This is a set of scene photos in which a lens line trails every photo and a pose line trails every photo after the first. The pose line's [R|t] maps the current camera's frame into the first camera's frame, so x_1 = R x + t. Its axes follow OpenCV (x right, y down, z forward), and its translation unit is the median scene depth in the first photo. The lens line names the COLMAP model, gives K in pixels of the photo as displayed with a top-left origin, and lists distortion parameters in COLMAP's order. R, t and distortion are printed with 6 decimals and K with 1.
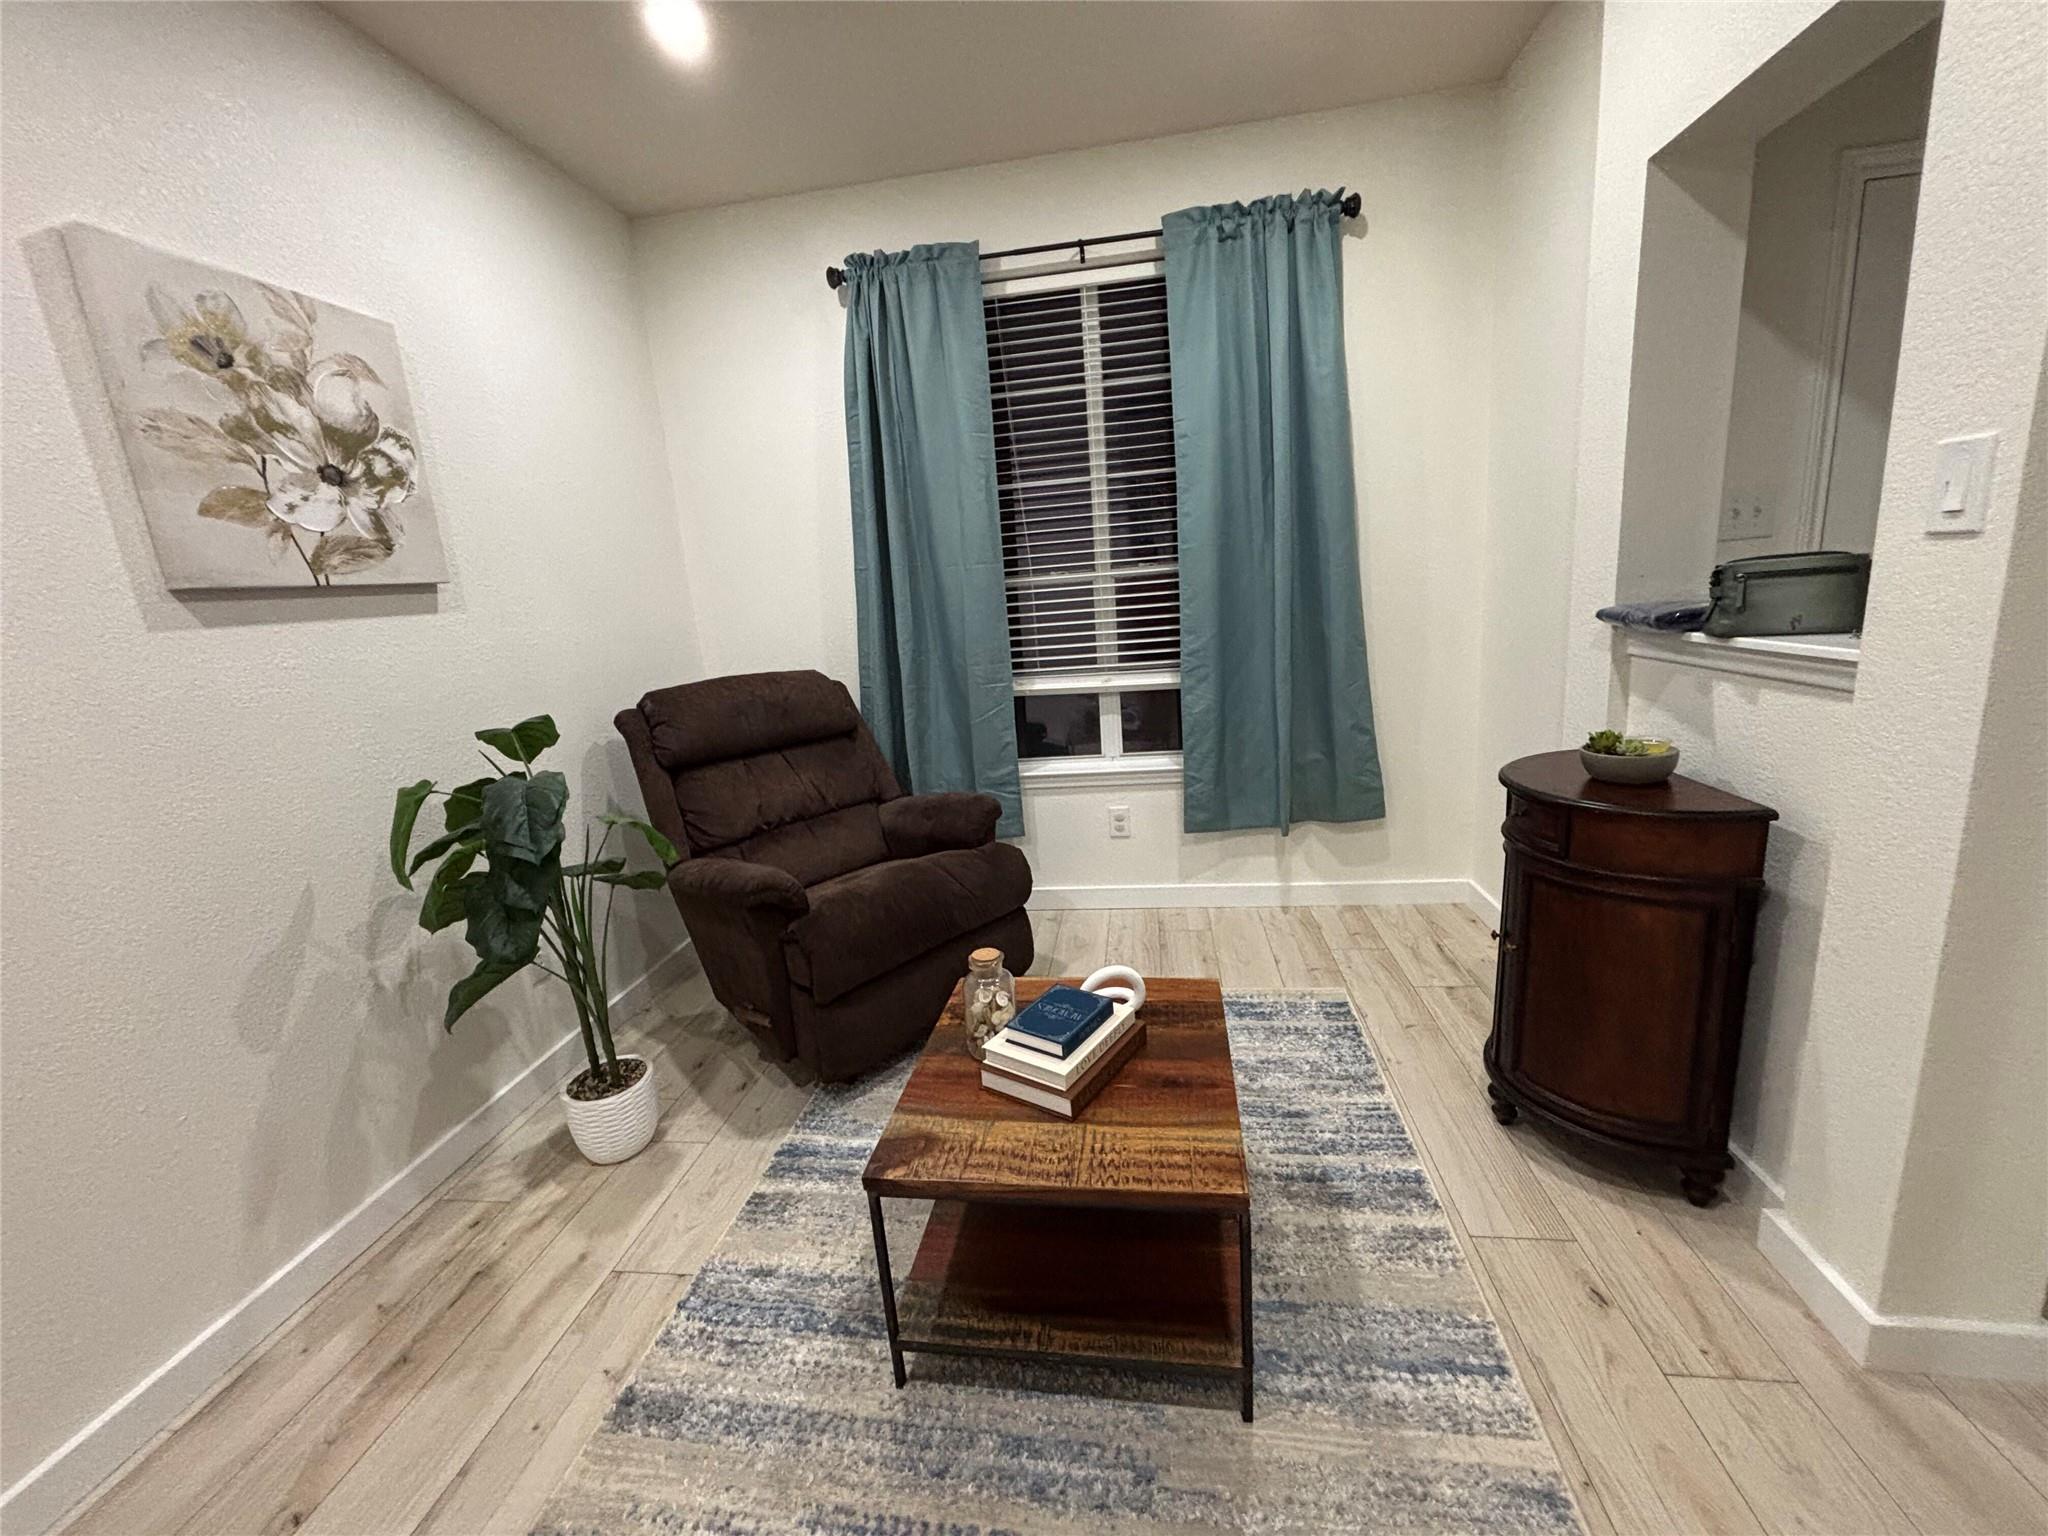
lens RADIAL K [[815.7, 0, 1021.2], [0, 815.7, 767.9], [0, 0, 1]] dist [0.000888, -0.000519]
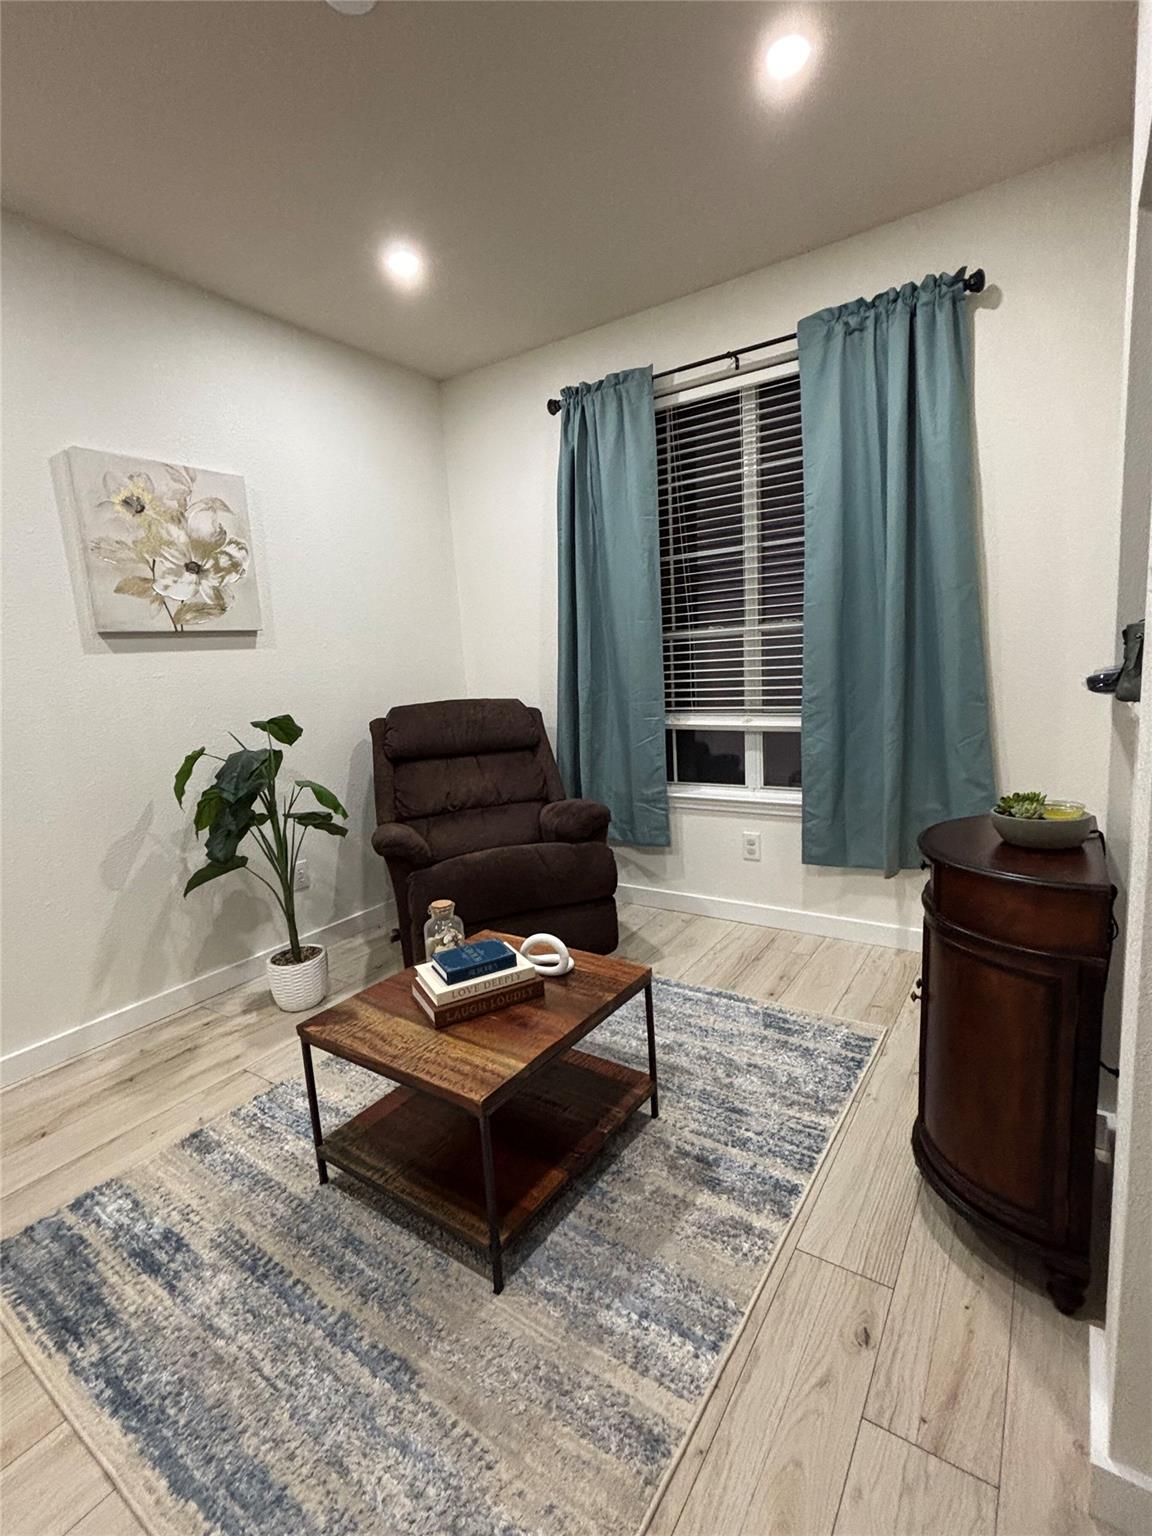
lens RADIAL K [[705.6, 0, 576.7], [0, 705.6, 765.7], [0, 0, 1]] dist [-0.004918, 0.002389]
pose [[0.902741, 0.090993, -0.420451, 0.489979], [-0.107474, 0.994085, -0.015616, -0.005267], [0.416543, 0.059285, 0.907181, 0.008155]]
